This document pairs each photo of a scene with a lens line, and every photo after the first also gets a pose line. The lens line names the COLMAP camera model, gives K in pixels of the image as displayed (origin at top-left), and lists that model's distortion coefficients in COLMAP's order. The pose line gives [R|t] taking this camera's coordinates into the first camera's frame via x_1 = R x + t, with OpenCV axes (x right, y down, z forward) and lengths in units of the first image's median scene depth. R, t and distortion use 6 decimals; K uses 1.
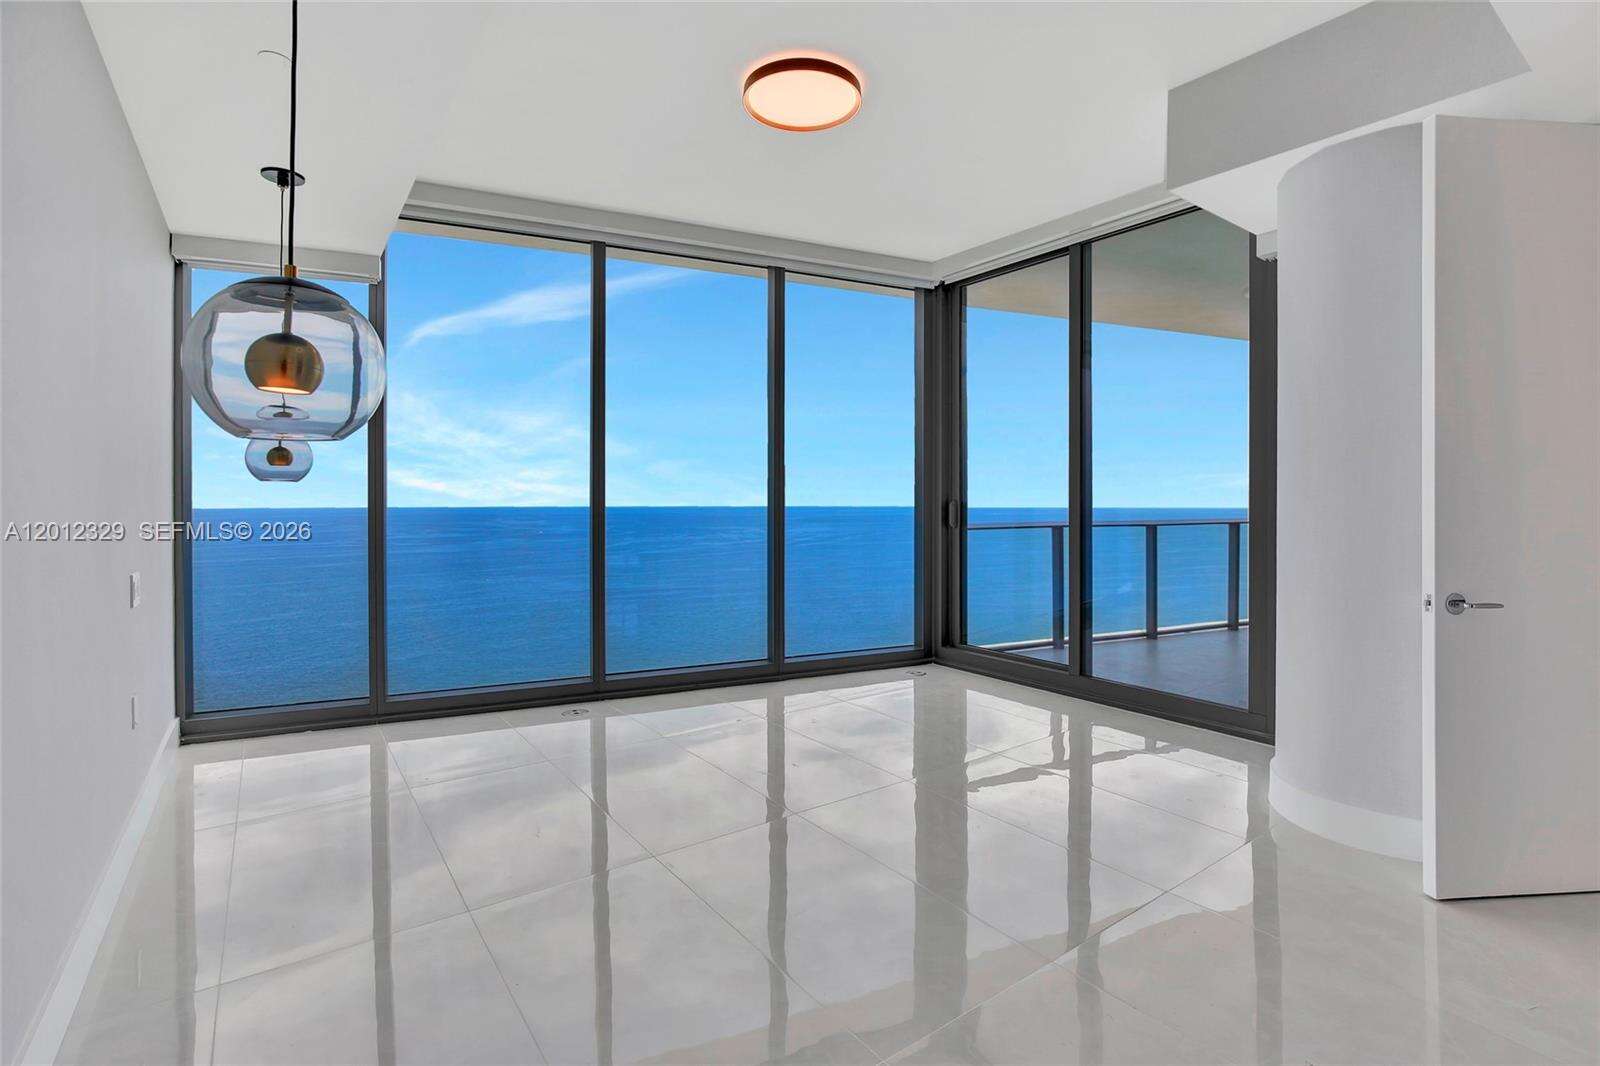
lens RADIAL K [[741.8, 0, 833.3], [0, 741.8, 513.3], [0, 0, 1]] dist [-0.026393, 0.003319]
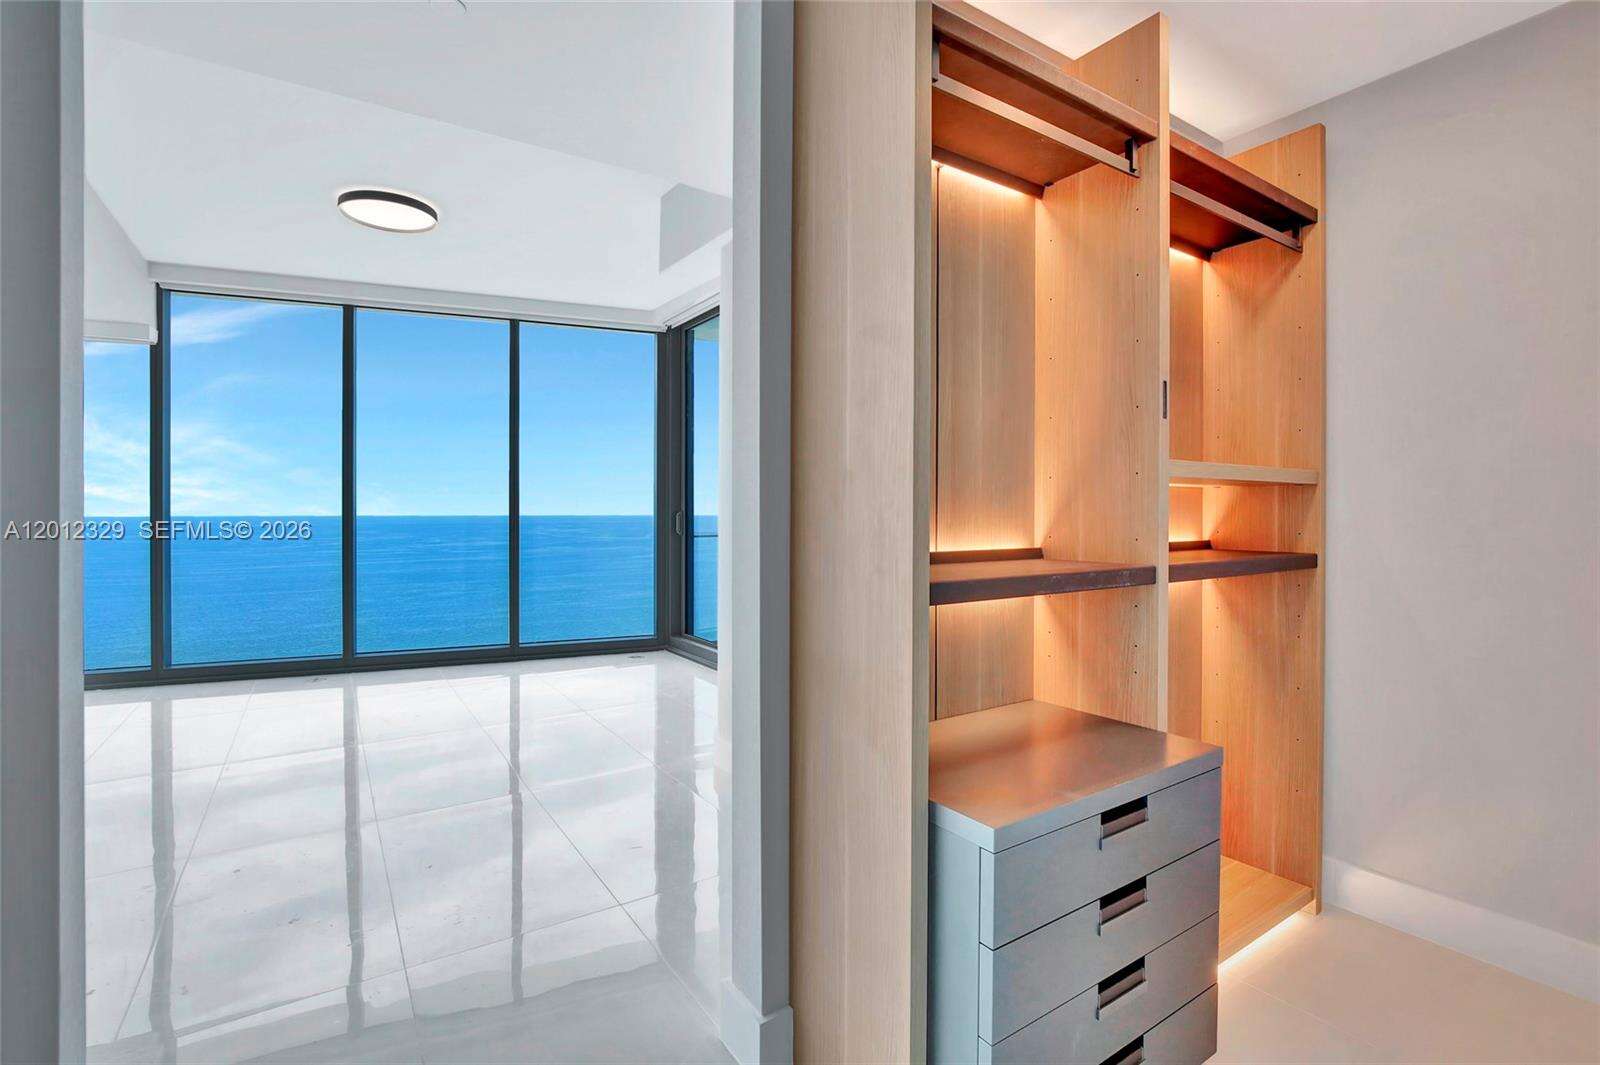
lens RADIAL K [[741.8, 0, 808.5], [0, 741.8, 516.7], [0, 0, 1]] dist [-0.026393, 0.003319]
pose [[0.998603, 0.002849, -0.052758, 0.468144], [-0.003331, 0.999954, -0.009043, 0.000913], [0.052730, 0.009206, 0.998566, -0.175537]]
